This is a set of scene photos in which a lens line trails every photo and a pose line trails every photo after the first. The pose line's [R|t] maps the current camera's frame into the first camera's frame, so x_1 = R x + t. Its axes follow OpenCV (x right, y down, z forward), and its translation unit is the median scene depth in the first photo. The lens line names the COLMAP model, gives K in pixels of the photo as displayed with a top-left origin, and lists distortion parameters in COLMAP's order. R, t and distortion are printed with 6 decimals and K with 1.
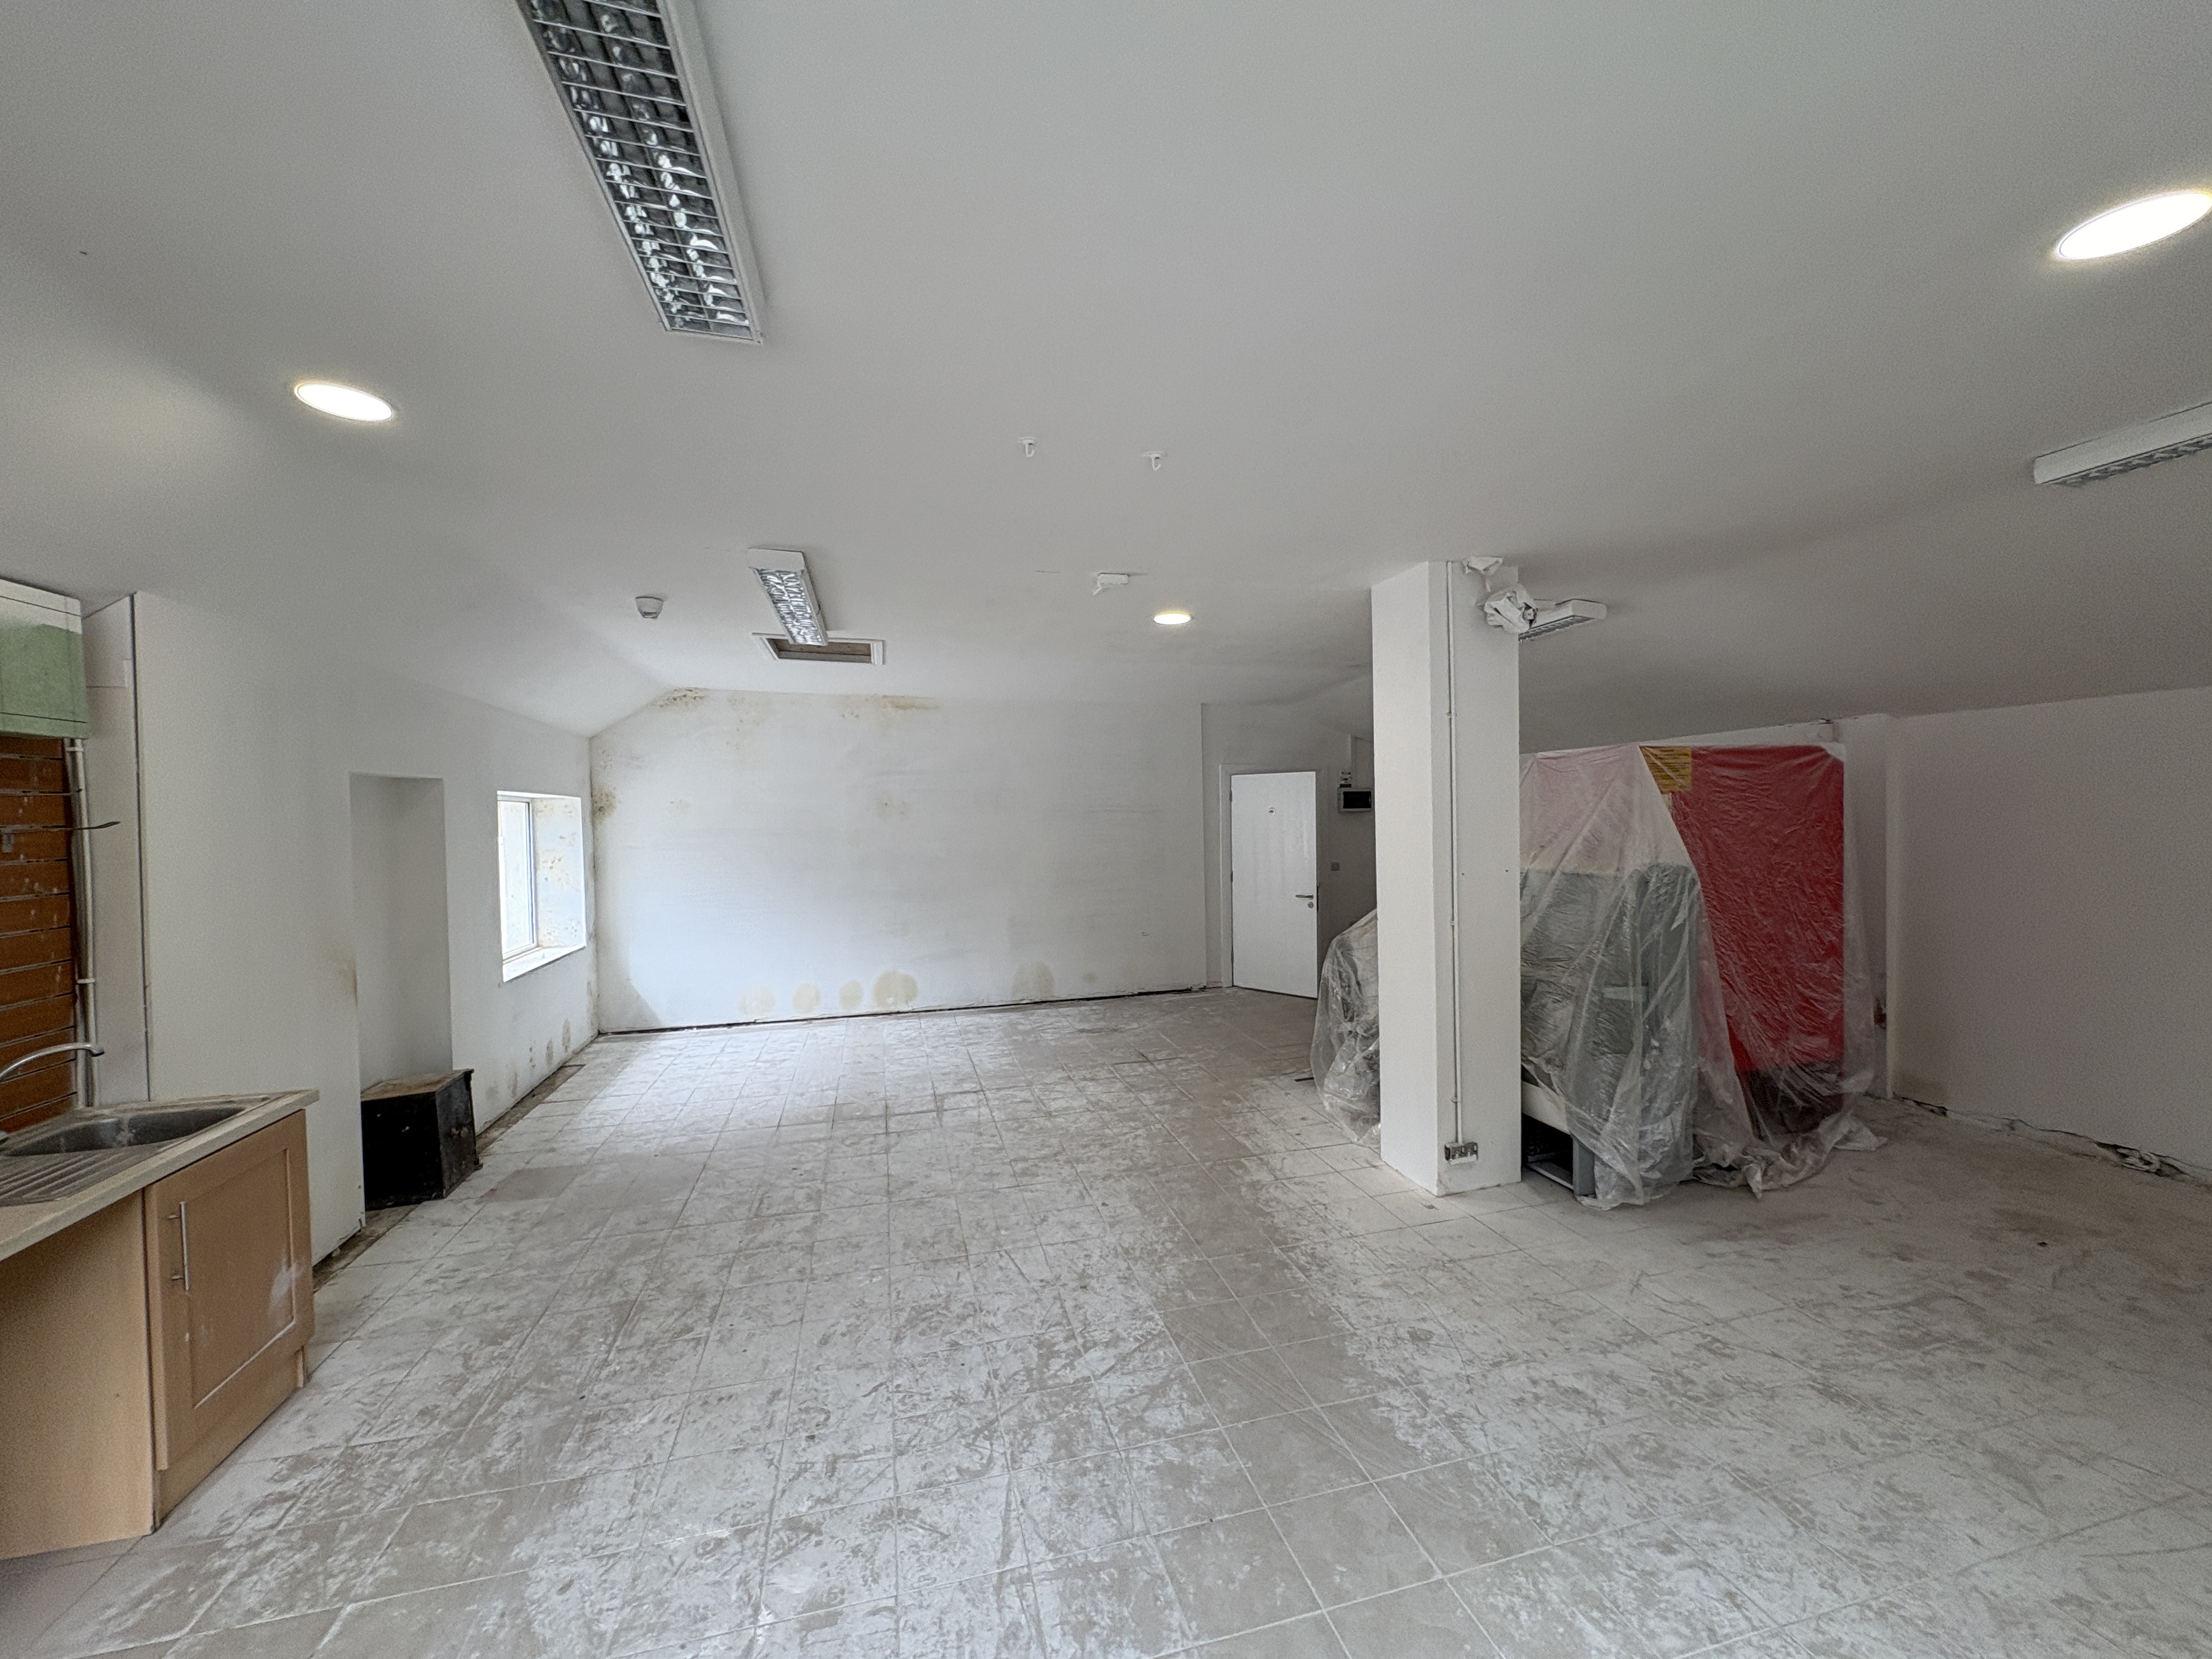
lens RADIAL K [[881.8, 0, 1106.0], [0, 881.8, 833.5], [0, 0, 1]] dist [-0.002175, 0.000457]
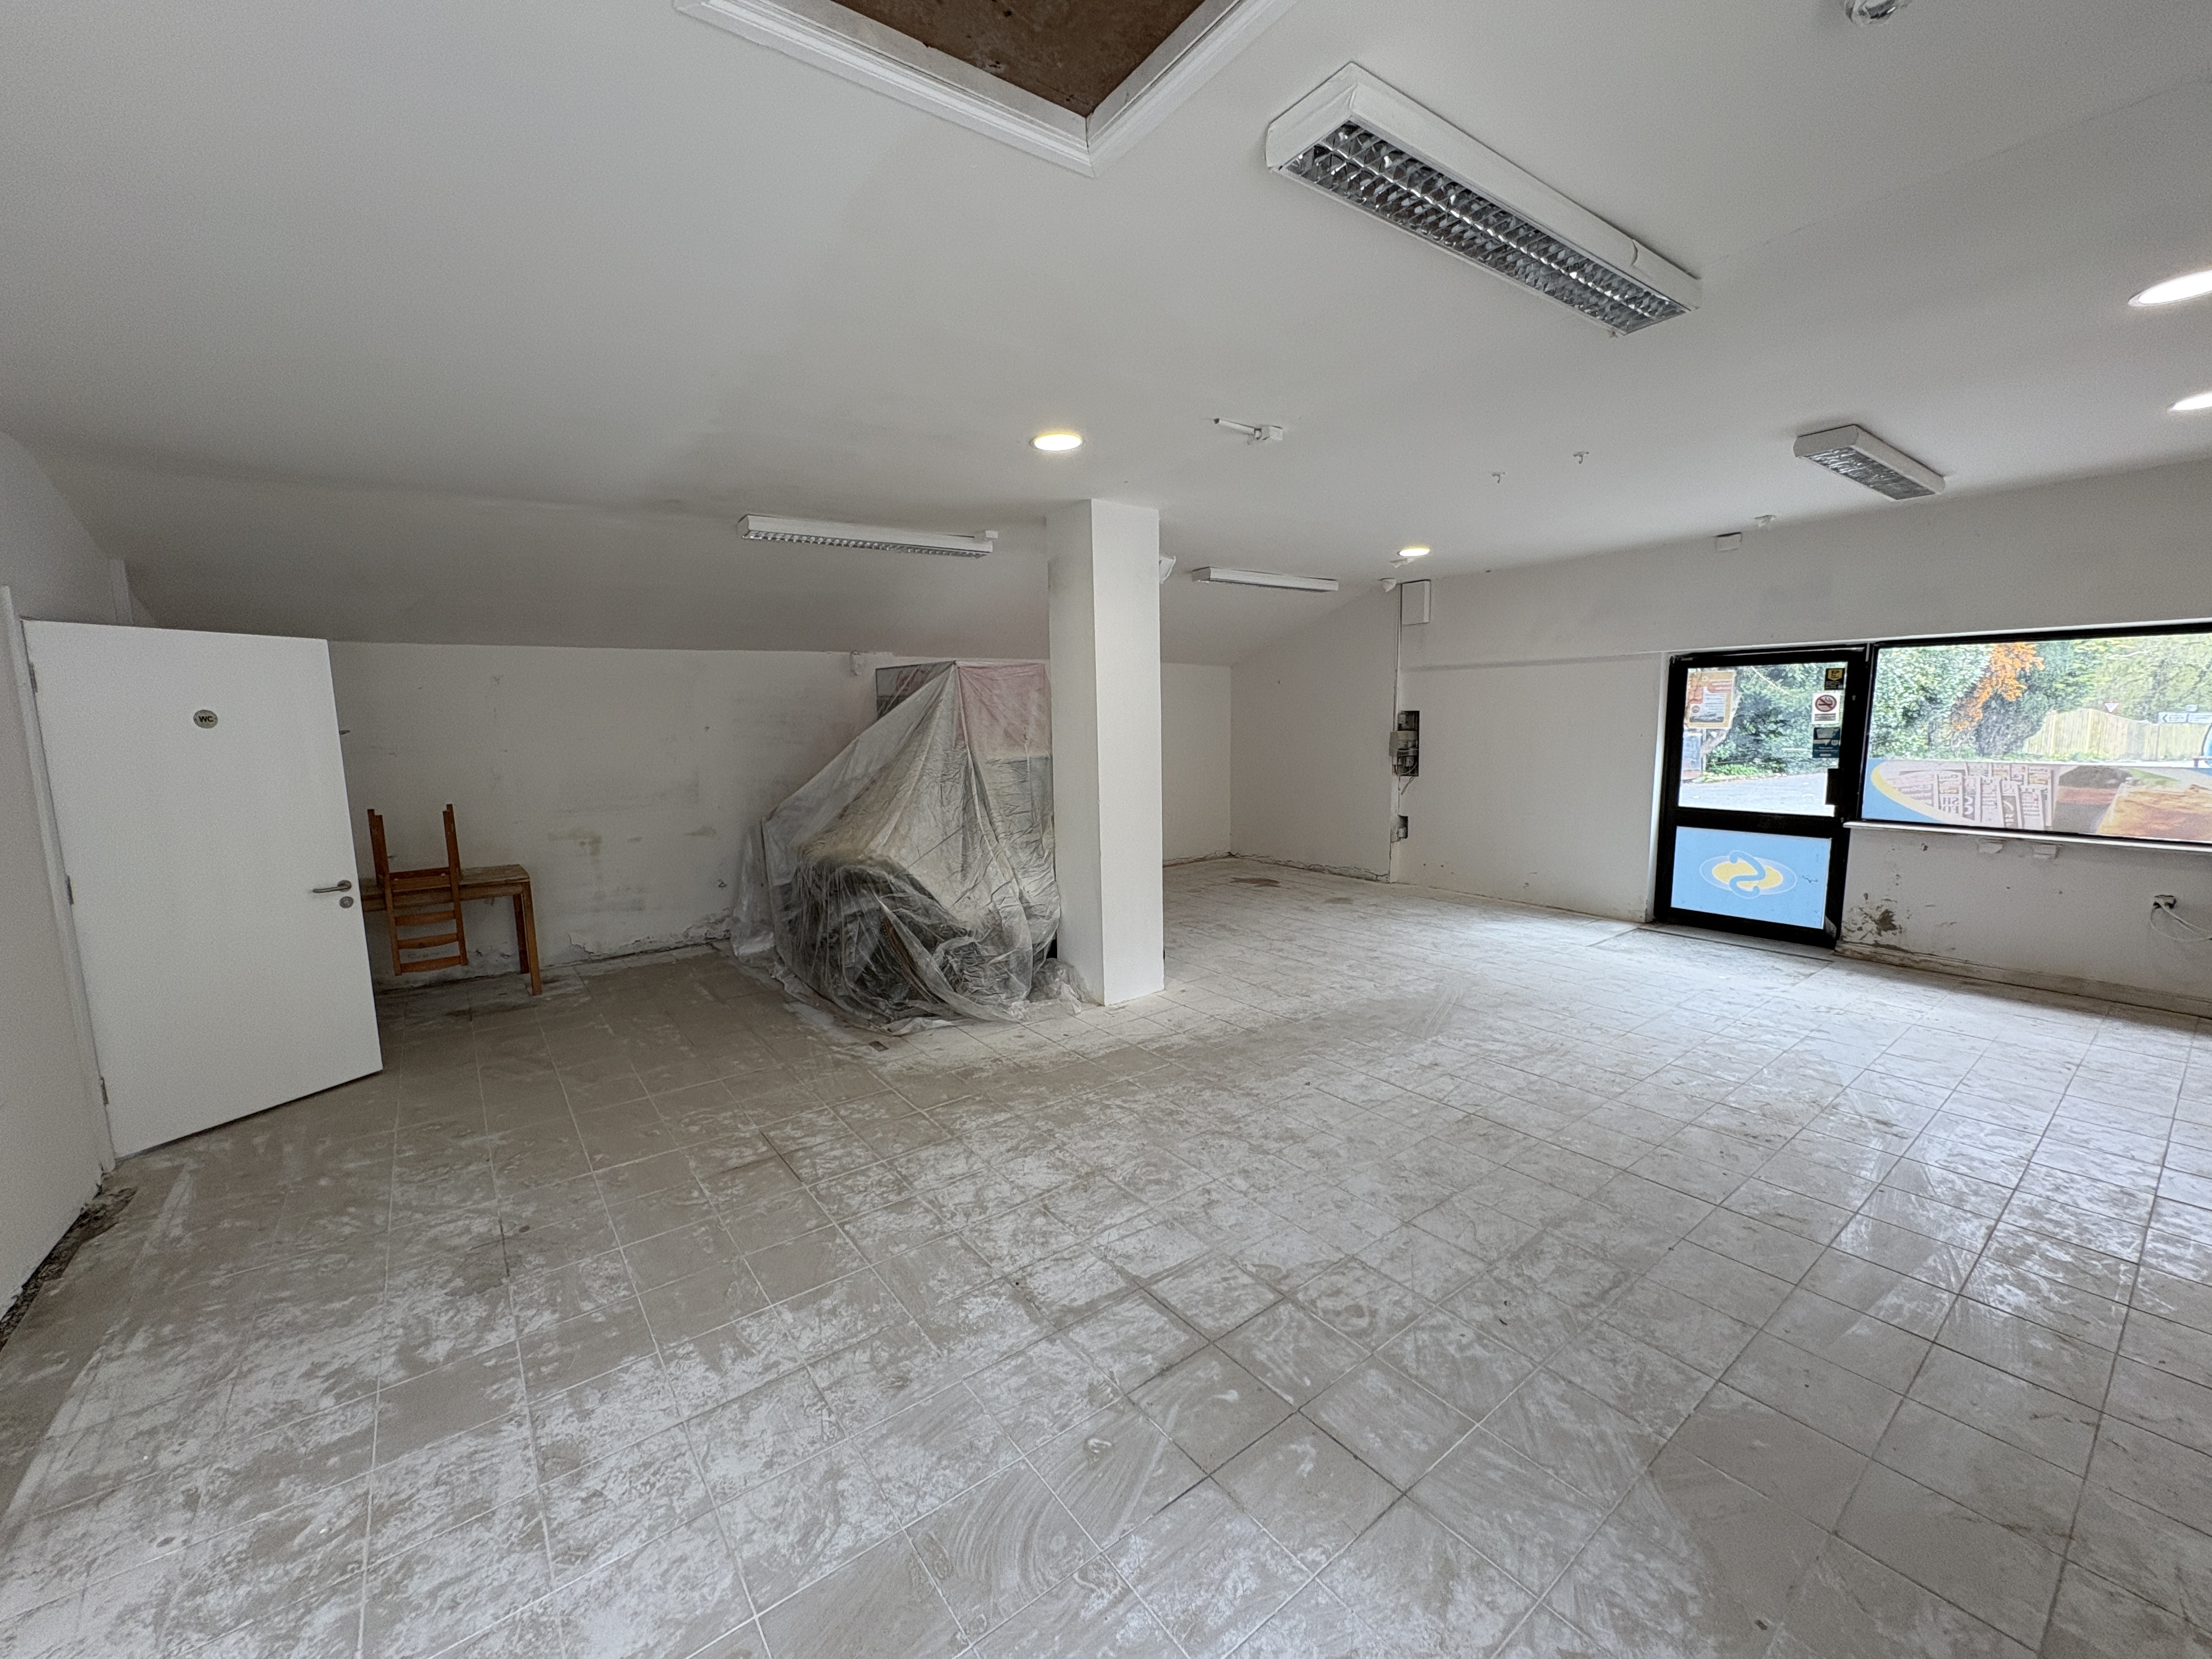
lens RADIAL K [[881.8, 0, 1106.7], [0, 881.8, 833.4], [0, 0, 1]] dist [-0.002175, 0.000457]
pose [[-0.388384, -0.100947, 0.915952, -0.828722], [0.045228, 0.990696, 0.128362, -0.009202], [-0.920387, 0.091281, -0.380205, 1.596416]]
